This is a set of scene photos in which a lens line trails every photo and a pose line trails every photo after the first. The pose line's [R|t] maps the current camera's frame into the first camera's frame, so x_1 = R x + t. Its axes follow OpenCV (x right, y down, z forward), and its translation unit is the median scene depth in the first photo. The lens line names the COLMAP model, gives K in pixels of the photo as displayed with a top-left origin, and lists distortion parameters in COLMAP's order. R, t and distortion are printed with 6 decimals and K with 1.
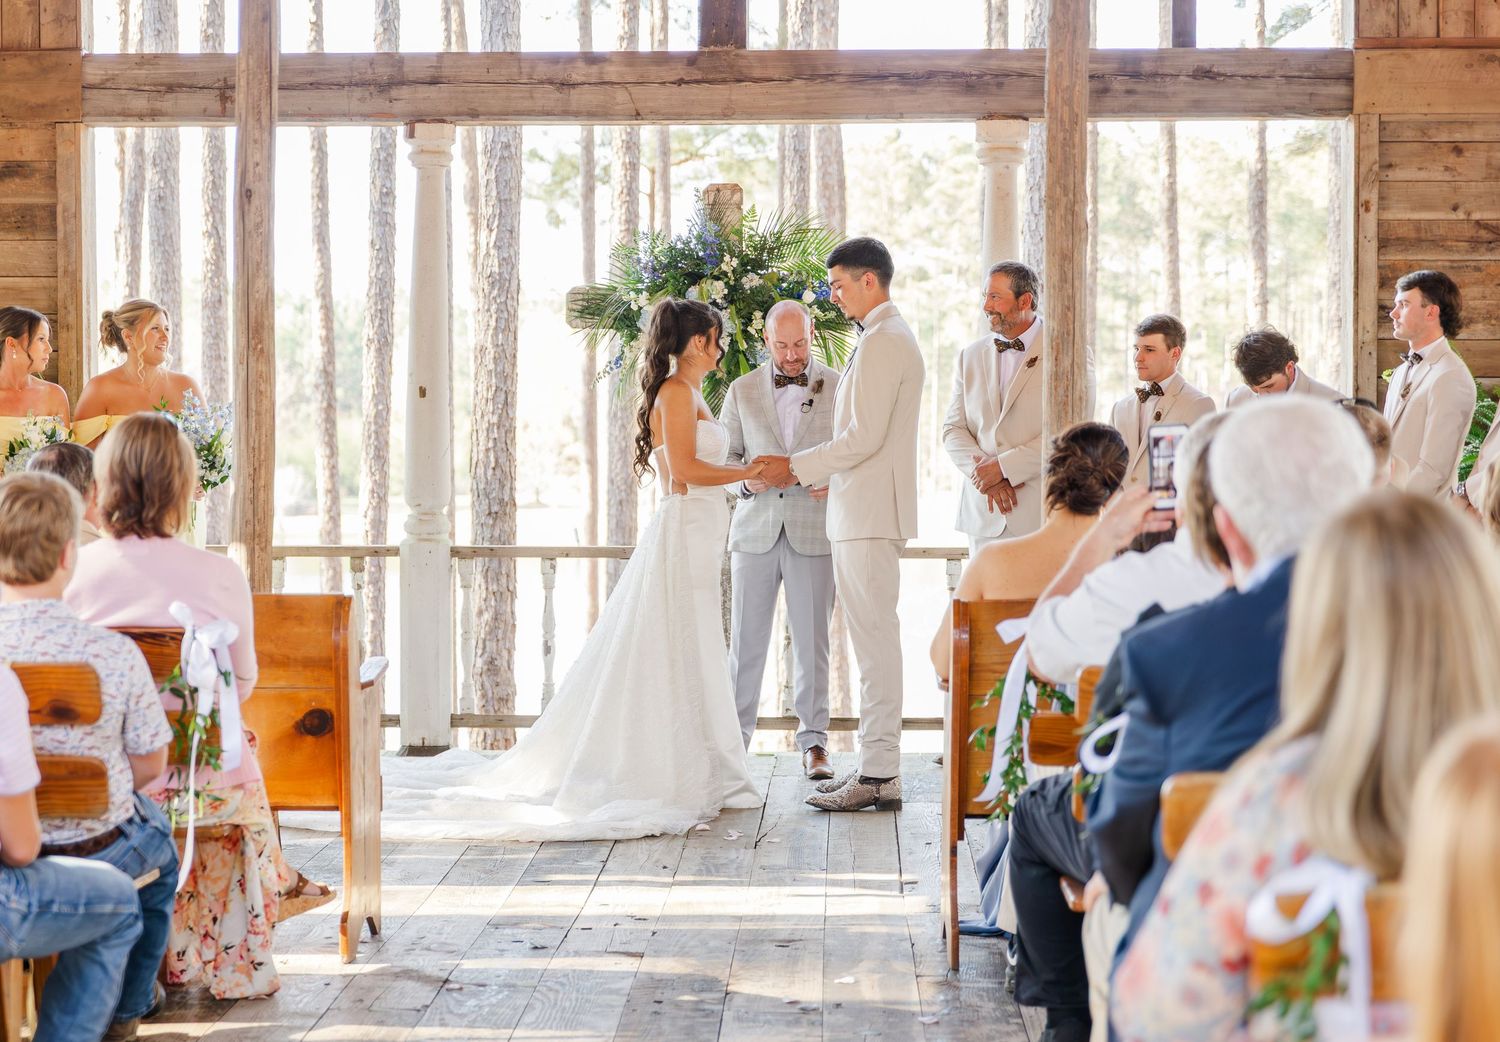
lens RADIAL K [[4307.1, 0, 672.0], [0, 4307.1, 686.5], [0, 0, 1]] dist [0.006191, 0.000000]
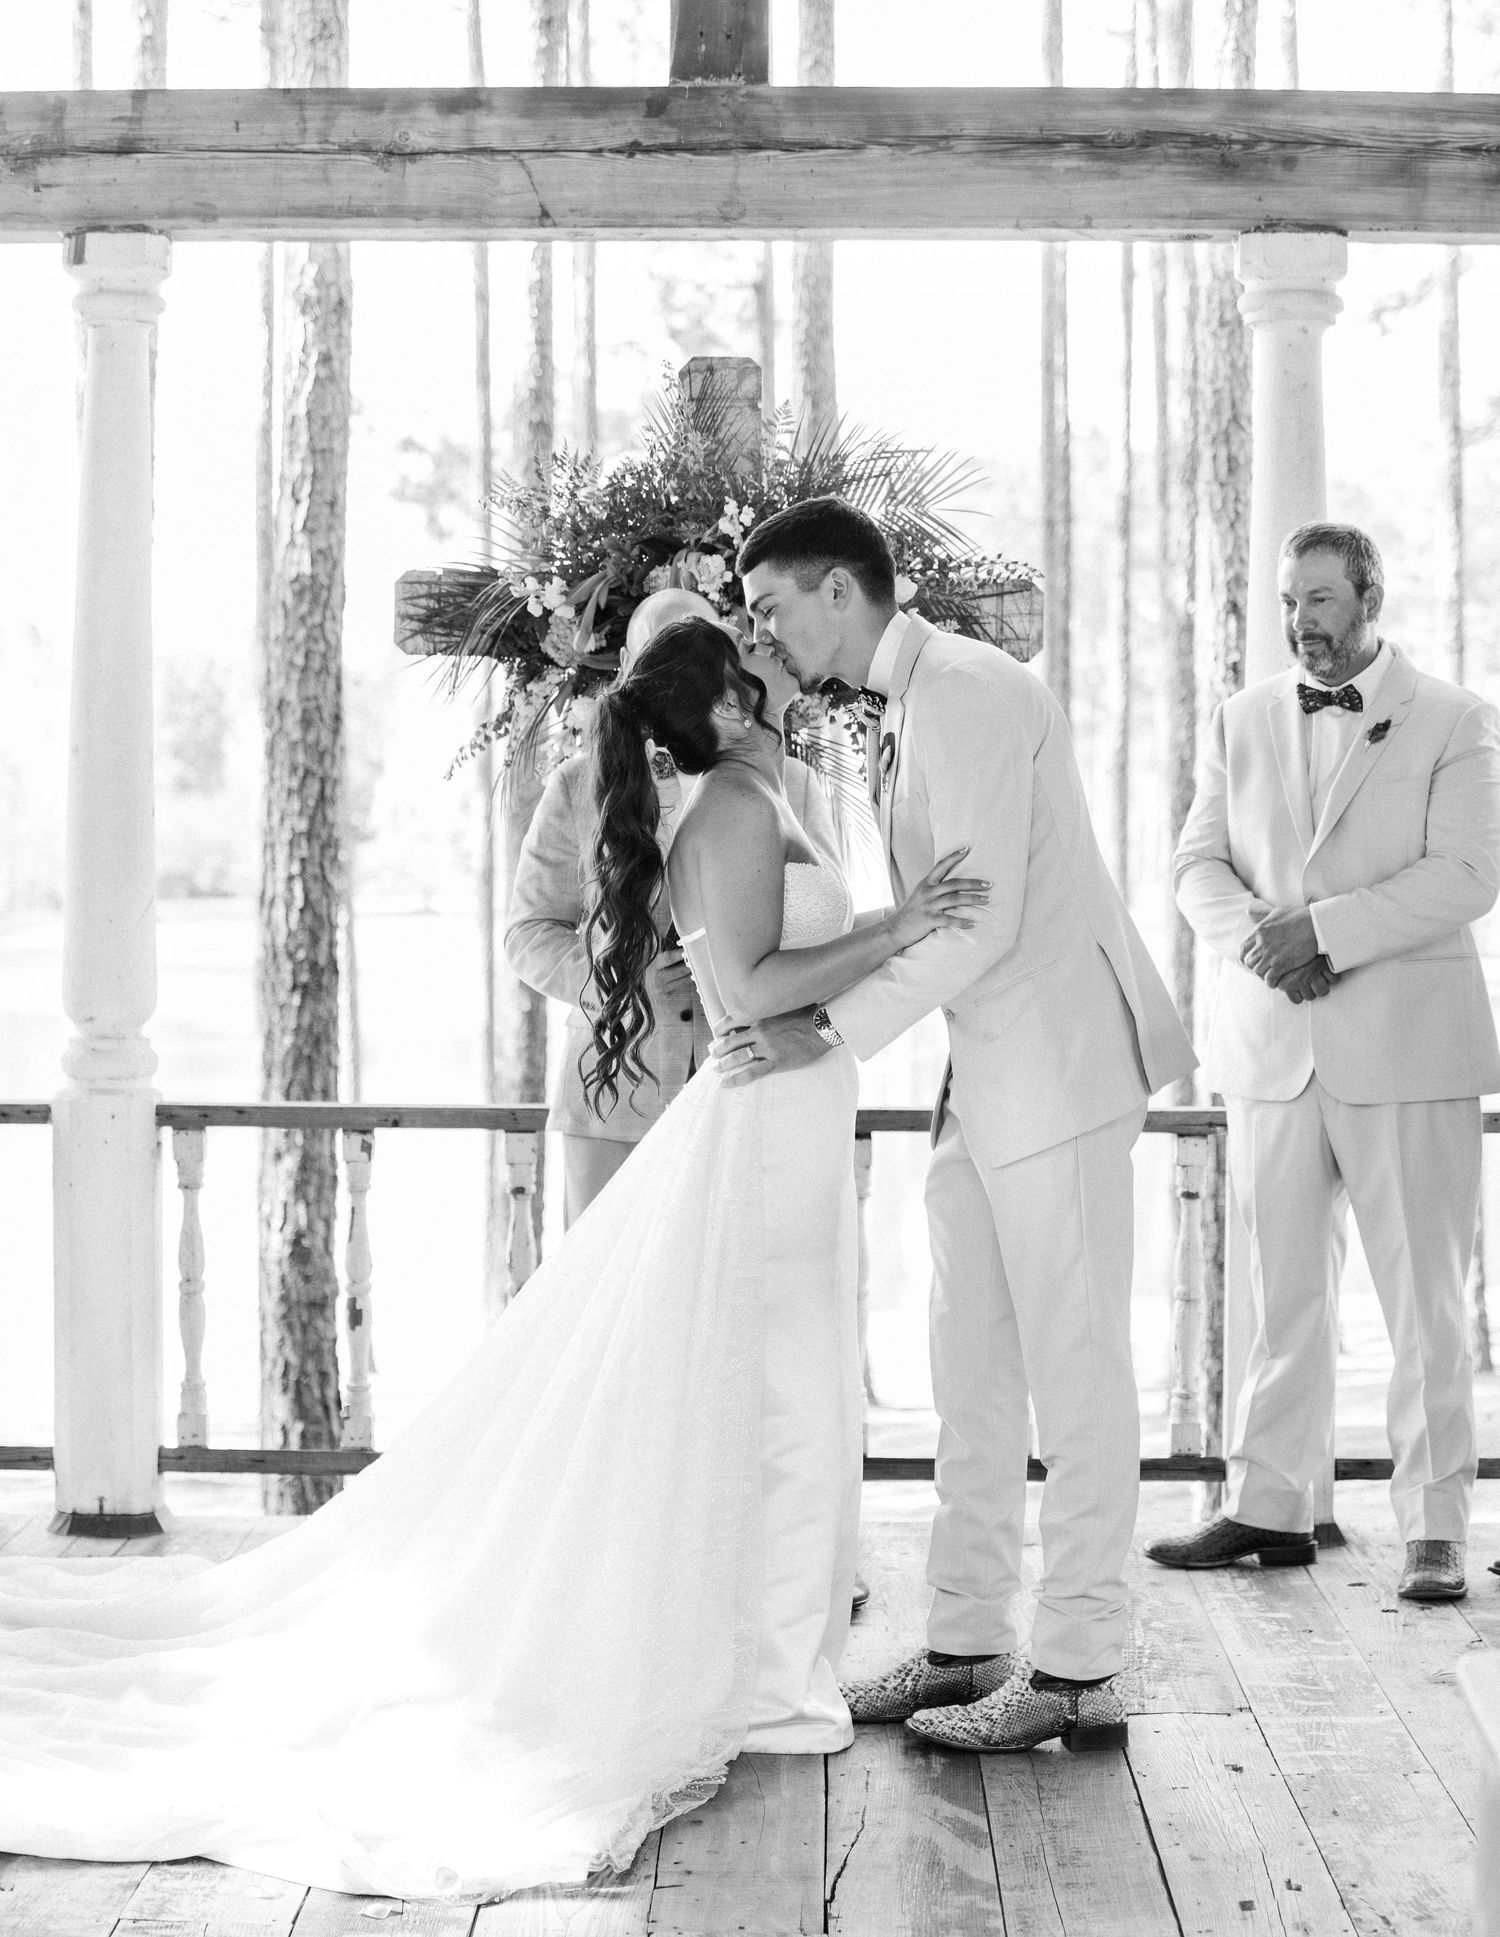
lens RADIAL K [[4008.4, 0, 786.9], [0, 4008.4, 1022.3], [0, 0, 1]] dist [-0.153890, 0.000000]
pose [[0.998822, 0.001424, 0.048503, -0.002305], [-0.001248, 0.999993, -0.003652, -0.040681], [-0.048508, 0.003587, 0.998816, 0.554667]]
